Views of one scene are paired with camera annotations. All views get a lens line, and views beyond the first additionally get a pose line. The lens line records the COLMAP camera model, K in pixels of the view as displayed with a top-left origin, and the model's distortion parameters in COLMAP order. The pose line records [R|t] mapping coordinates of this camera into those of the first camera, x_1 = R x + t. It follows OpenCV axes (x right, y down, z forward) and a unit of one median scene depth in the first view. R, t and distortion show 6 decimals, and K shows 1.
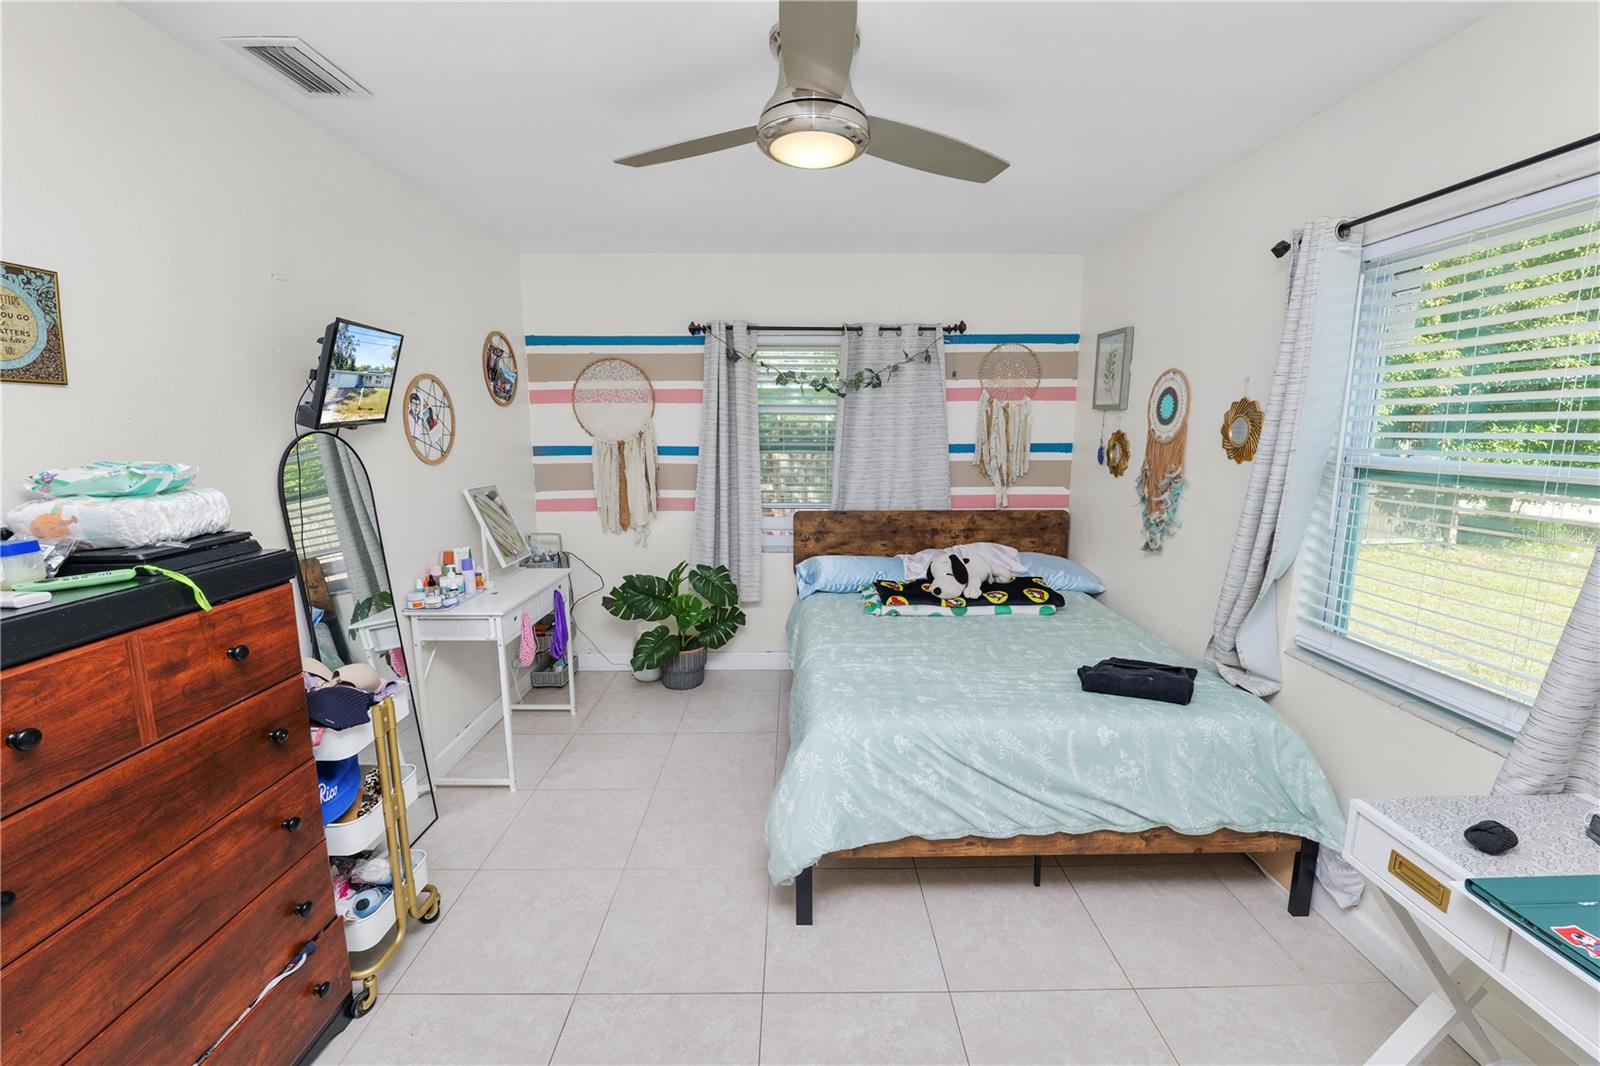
lens RADIAL K [[657.3, 0, 804.9], [0, 657.3, 529.1], [0, 0, 1]] dist [-0.007276, 0.000027]
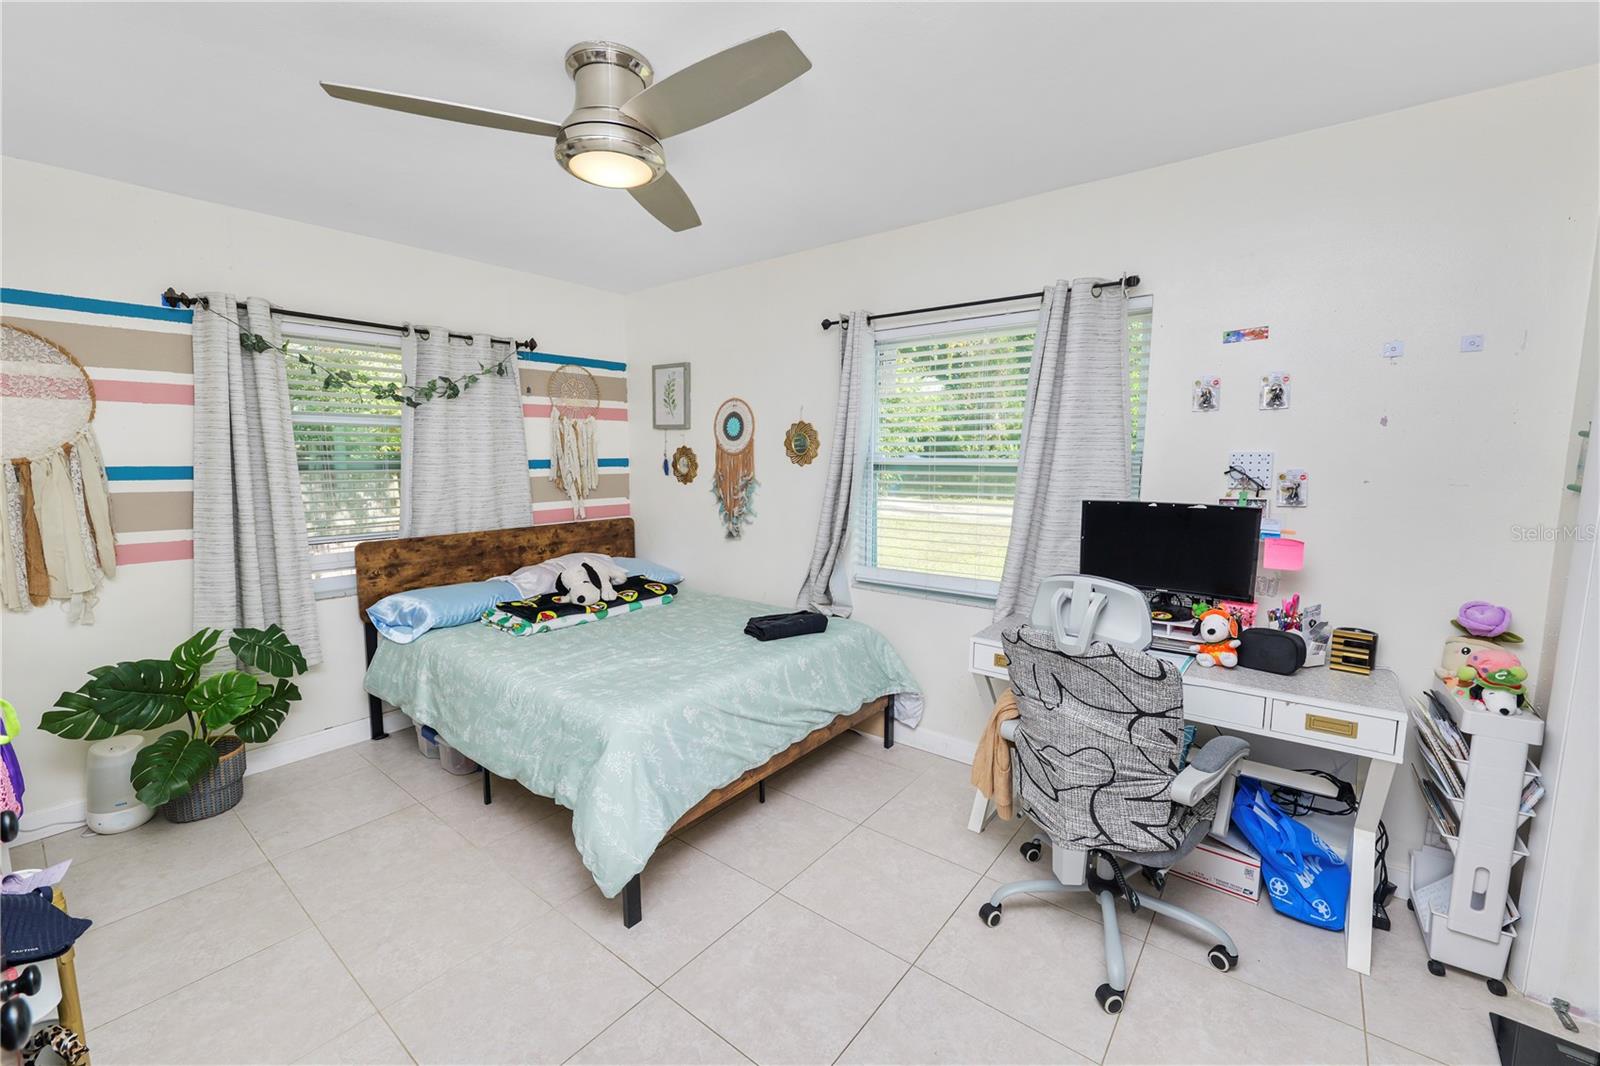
lens RADIAL K [[657.3, 0, 804.4], [0, 657.3, 526.3], [0, 0, 1]] dist [-0.007276, 0.000027]
pose [[0.624208, -0.086059, 0.776504, -0.315391], [0.121930, 0.992466, 0.011978, 0.010048], [-0.771685, 0.087202, 0.629999, 0.063995]]
